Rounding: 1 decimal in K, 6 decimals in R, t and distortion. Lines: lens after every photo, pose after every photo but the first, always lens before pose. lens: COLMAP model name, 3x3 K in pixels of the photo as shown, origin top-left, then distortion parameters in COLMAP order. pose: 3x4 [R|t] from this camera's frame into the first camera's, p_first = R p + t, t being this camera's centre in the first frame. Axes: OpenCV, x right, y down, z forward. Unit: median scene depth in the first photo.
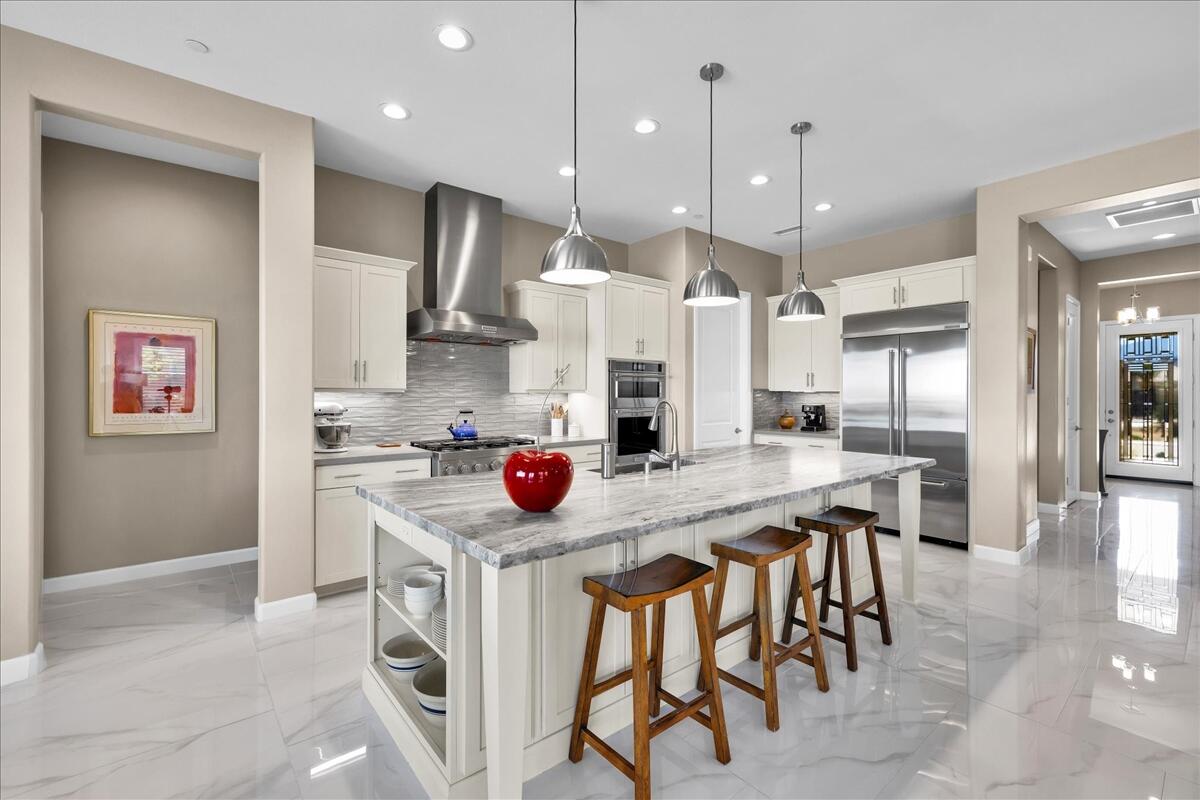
lens RADIAL K [[518.8, 0, 575.5], [0, 518.8, 391.5], [0, 0, 1]] dist [-0.000942, 0.000466]
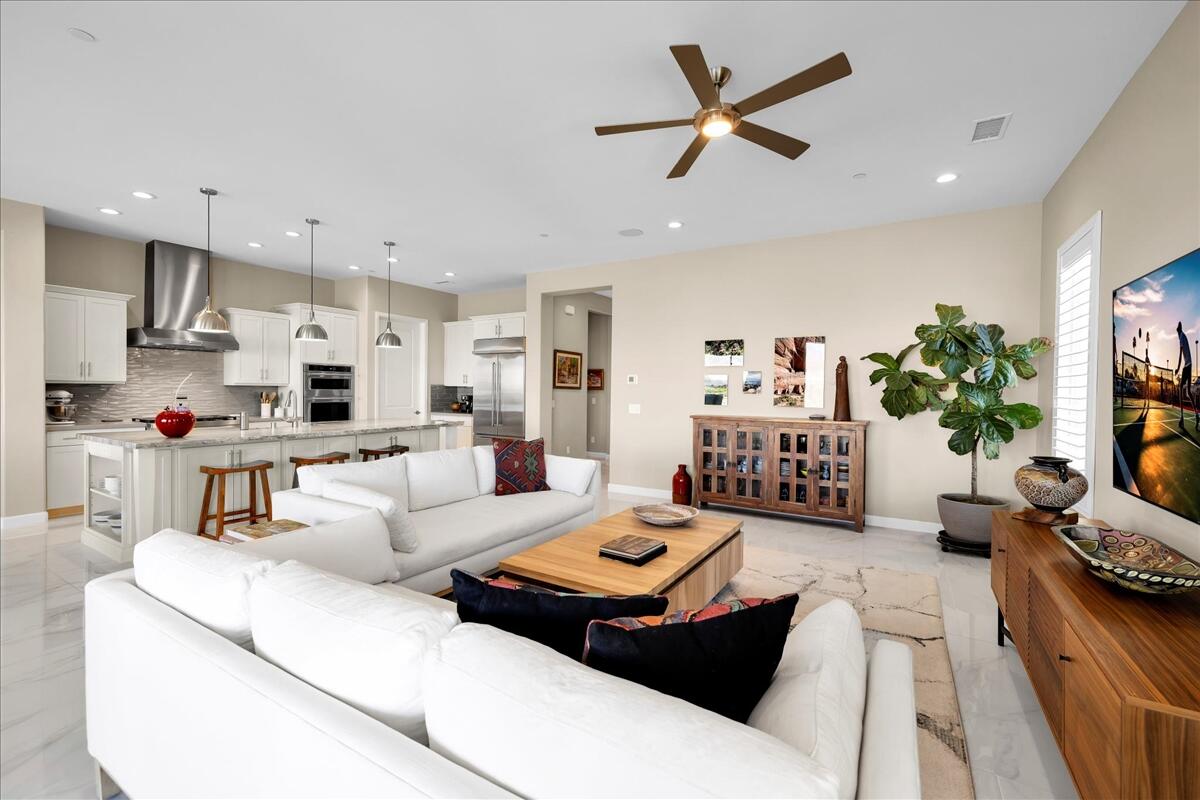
lens RADIAL K [[518.8, 0, 583.7], [0, 518.8, 397.4], [0, 0, 1]] dist [-0.000942, 0.000466]
pose [[0.940321, 0.008159, 0.340190, 0.340134], [-0.015926, 0.999672, 0.020044, -0.008044], [-0.339915, -0.024266, 0.940143, -0.709943]]
